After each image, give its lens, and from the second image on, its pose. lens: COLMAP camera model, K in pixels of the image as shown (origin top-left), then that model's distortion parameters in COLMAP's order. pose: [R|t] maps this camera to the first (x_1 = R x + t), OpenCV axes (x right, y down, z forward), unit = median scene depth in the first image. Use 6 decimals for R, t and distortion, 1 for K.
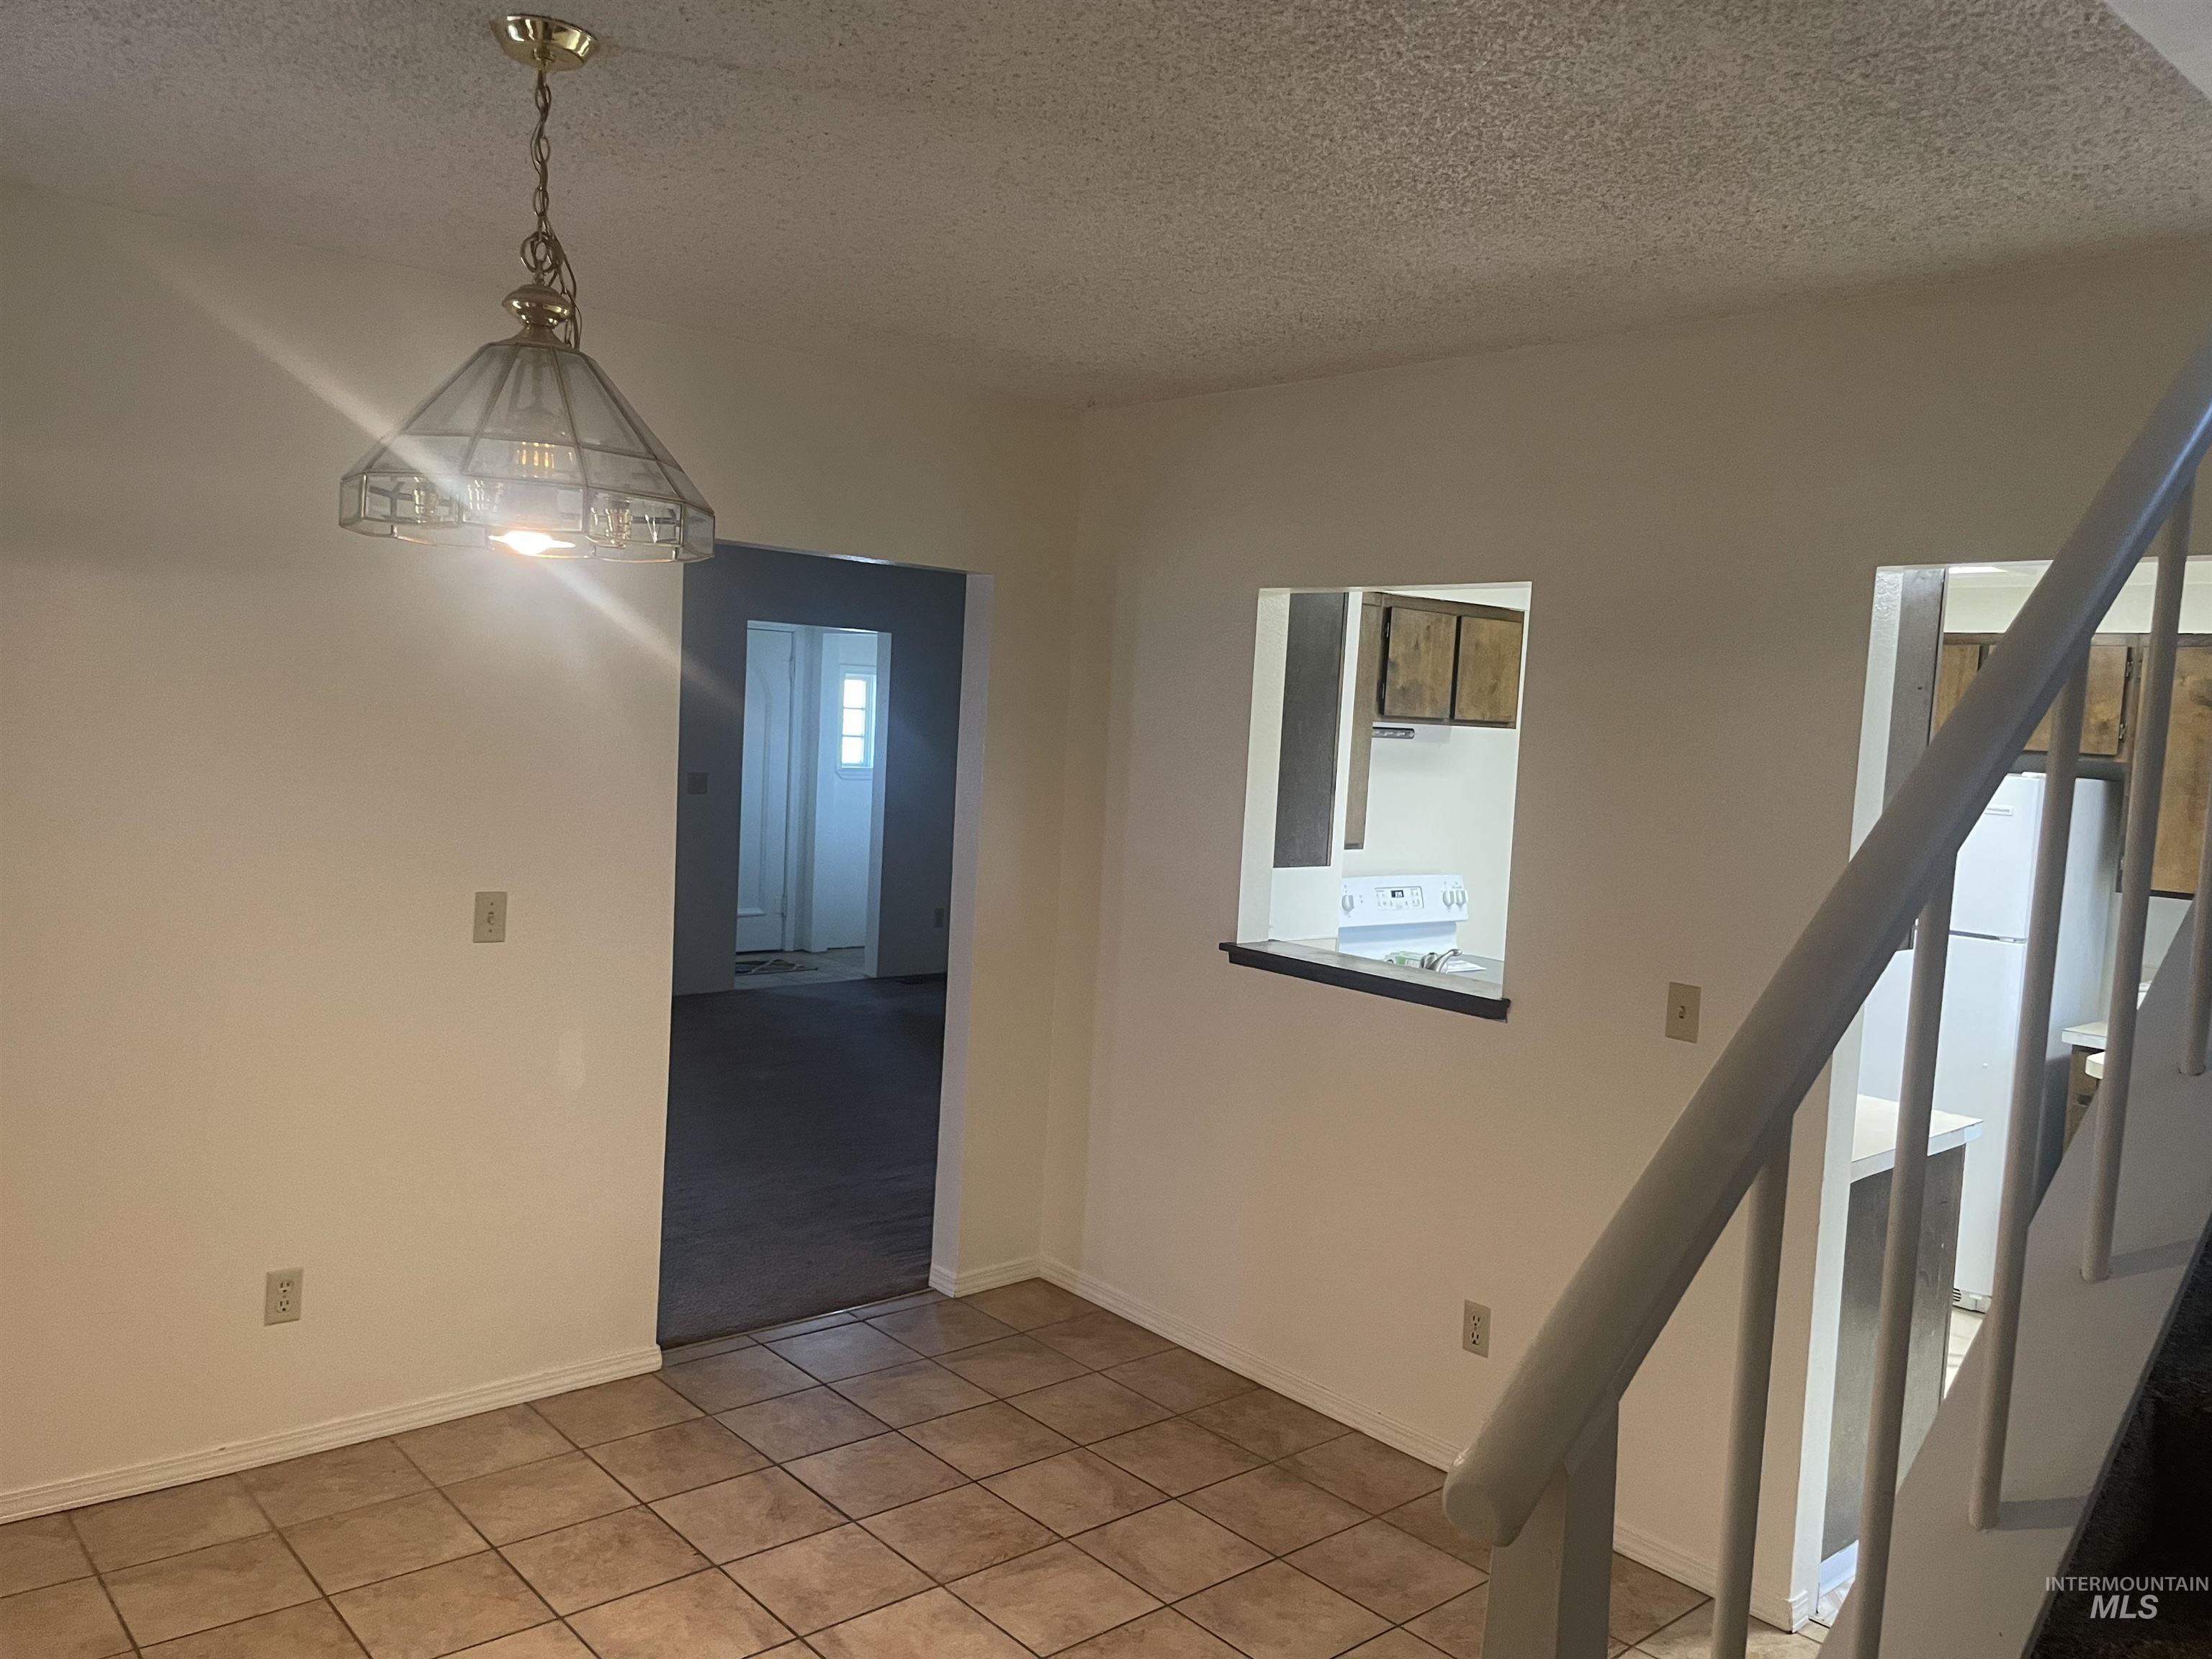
lens RADIAL K [[1675.3, 0, 1103.5], [0, 1675.3, 837.5], [0, 0, 1]] dist [0.066123, -0.063134]
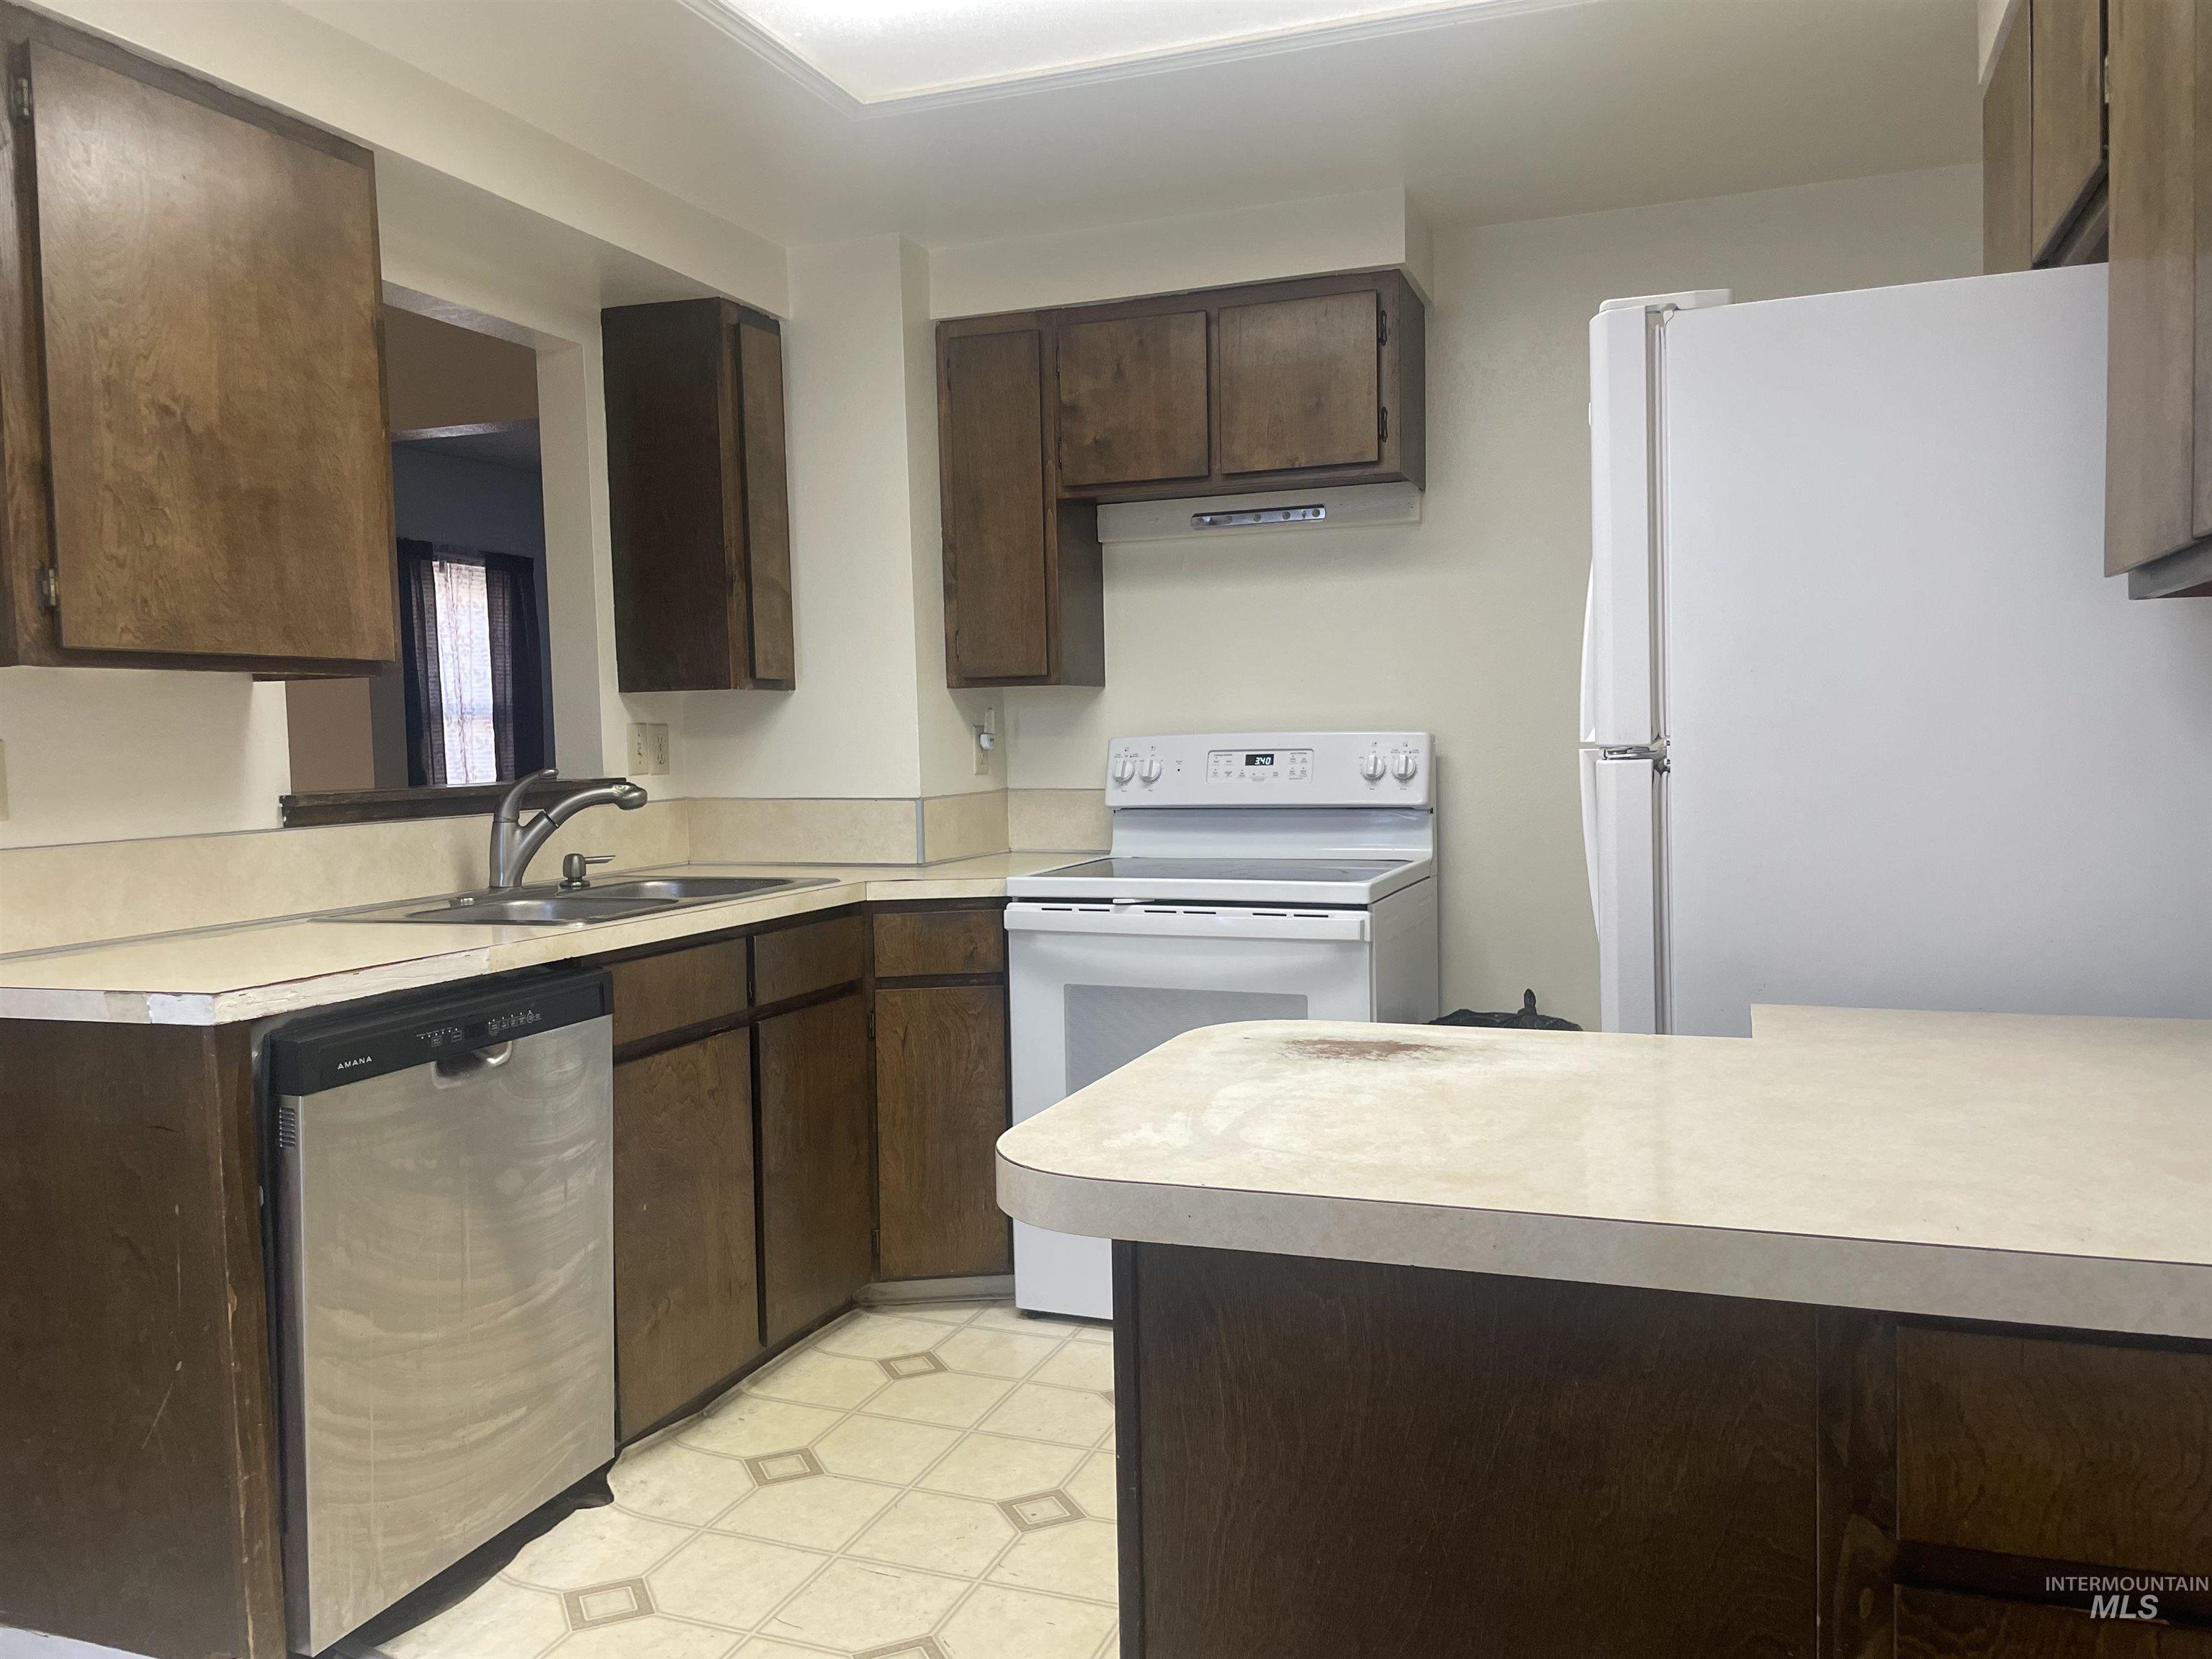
lens RADIAL K [[1675.3, 0, 1112.9], [0, 1675.3, 826.5], [0, 0, 1]] dist [0.066123, -0.063134]
pose [[0.469554, -0.016718, -0.882745, 0.733919], [-0.019878, 0.999367, -0.029500, 0.081179], [0.882680, 0.031399, 0.468925, 0.651831]]
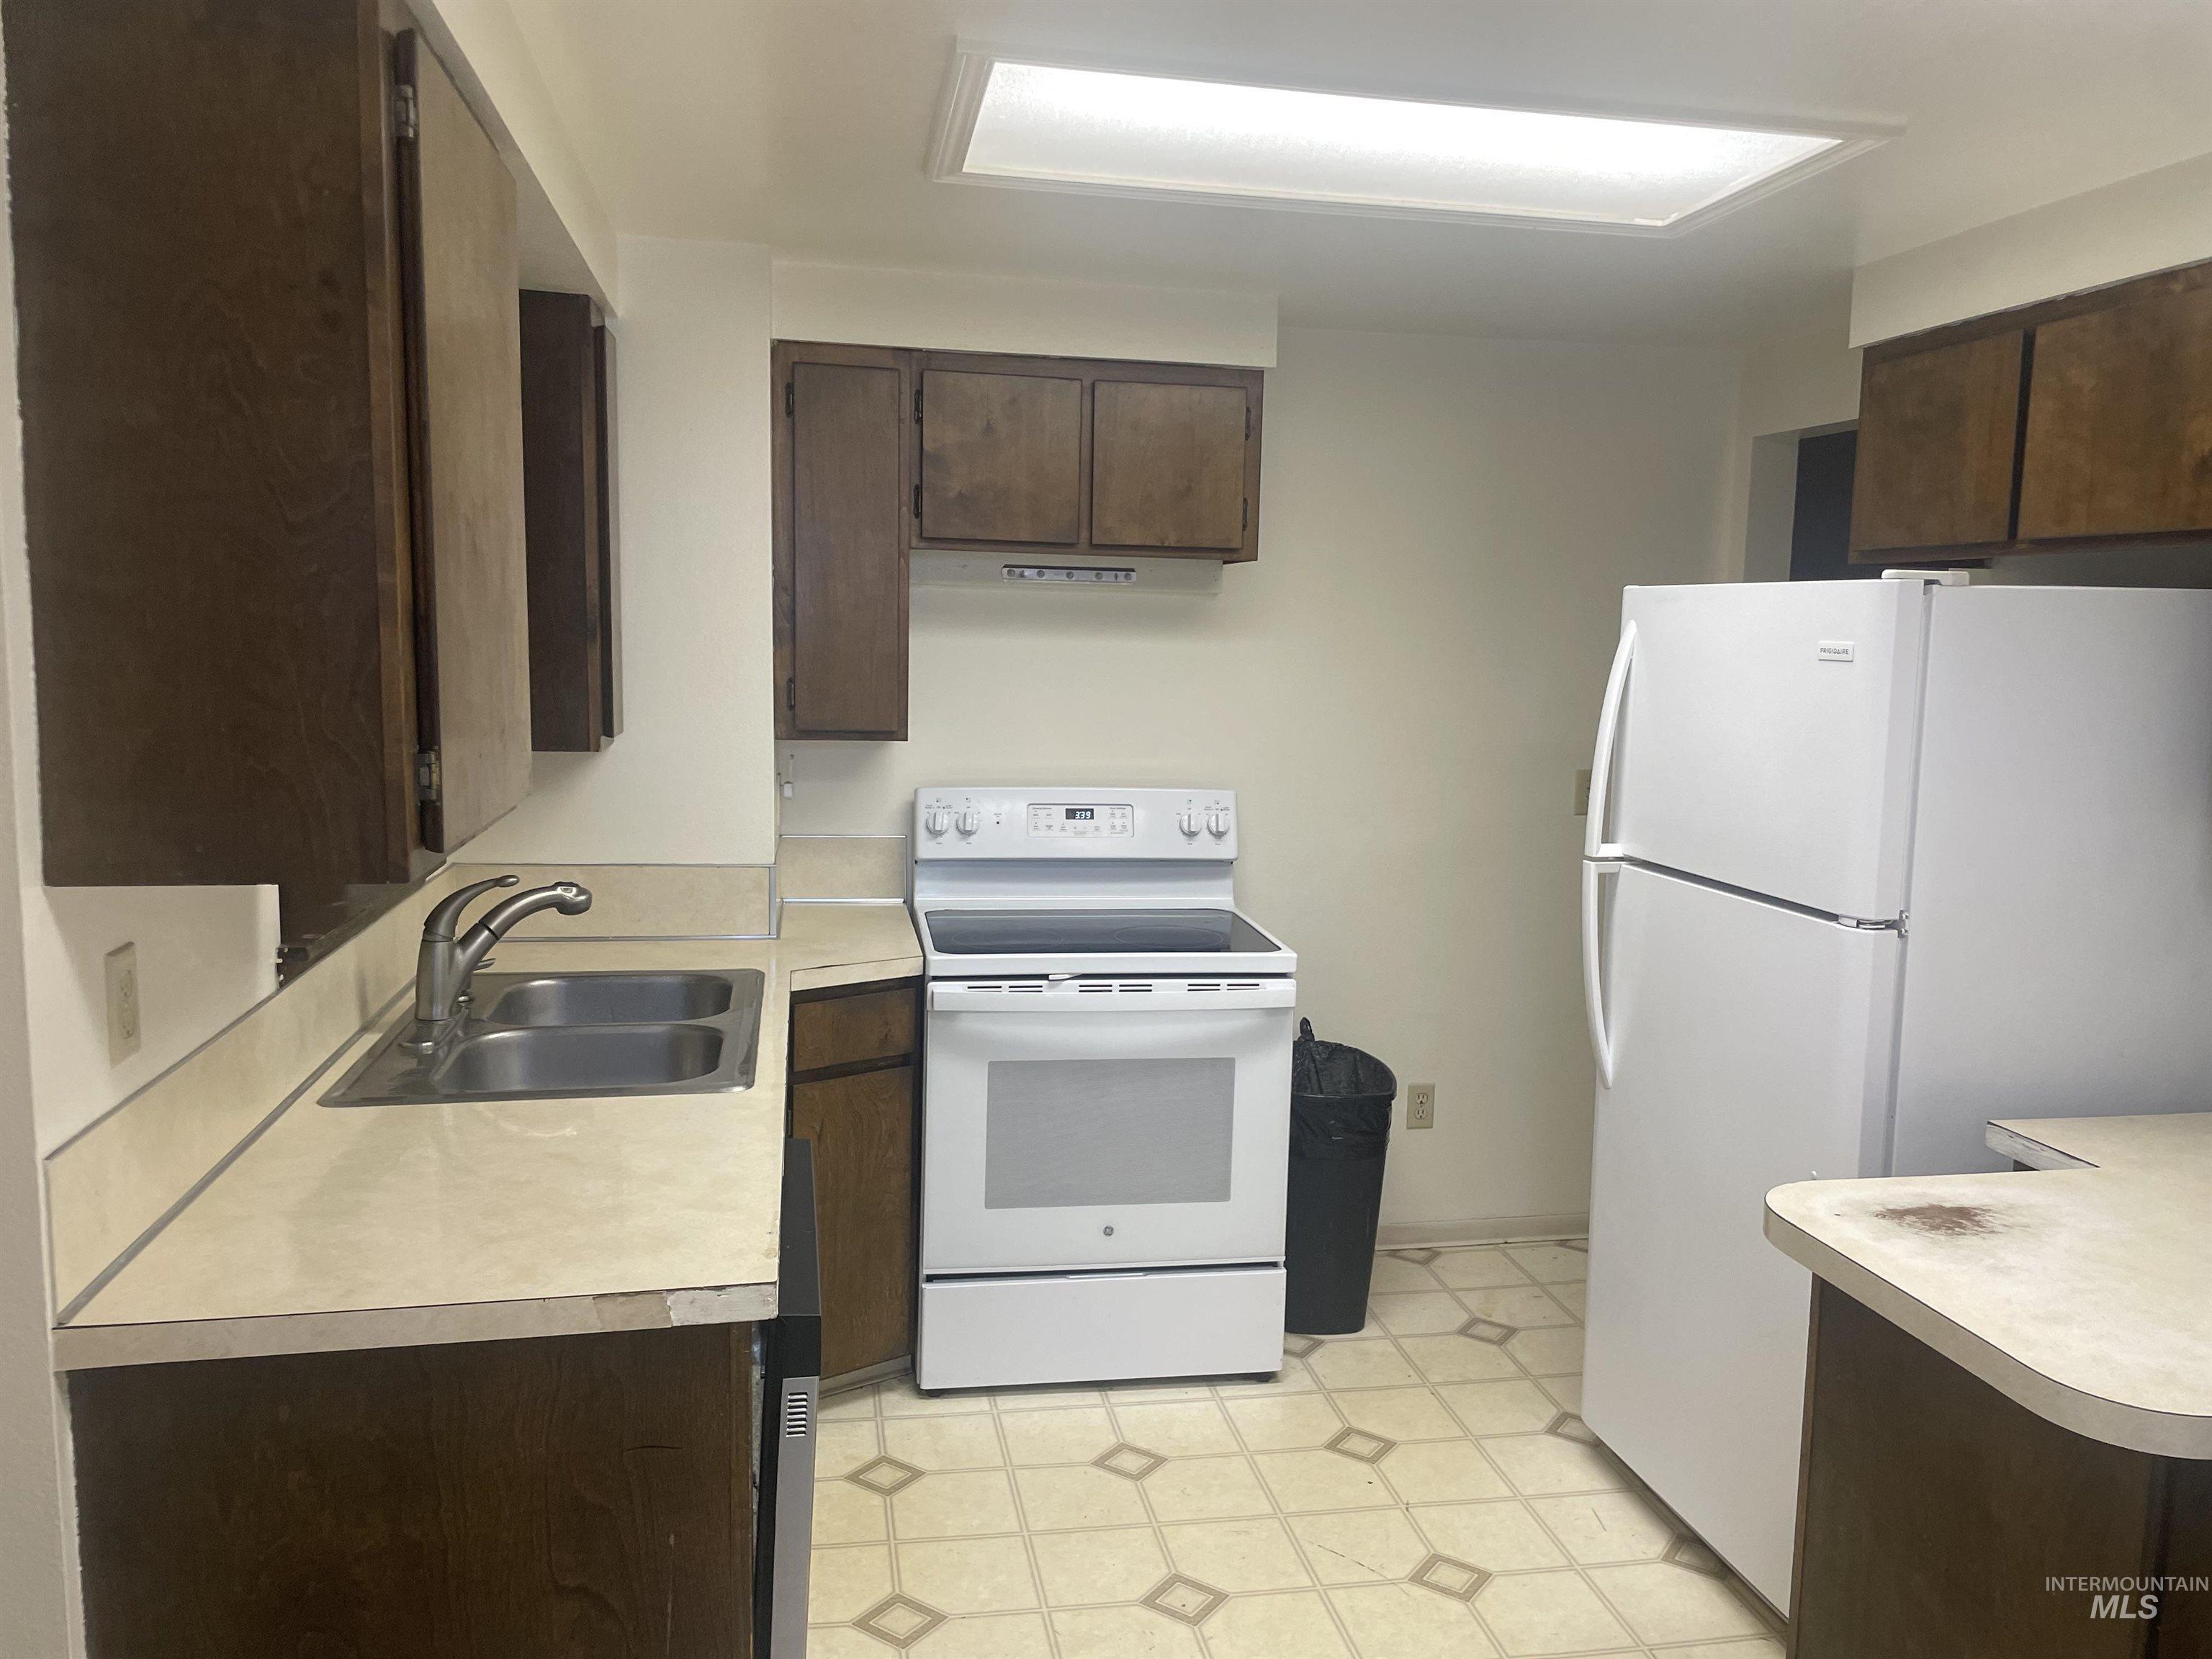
lens RADIAL K [[1675.3, 0, 1124.1], [0, 1675.3, 829.3], [0, 0, 1]] dist [0.066123, -0.063134]
pose [[0.863431, 0.025877, -0.503803, 0.536465], [-0.014364, 0.999540, 0.026723, 0.021798], [0.504263, -0.015837, 0.863405, 0.433248]]
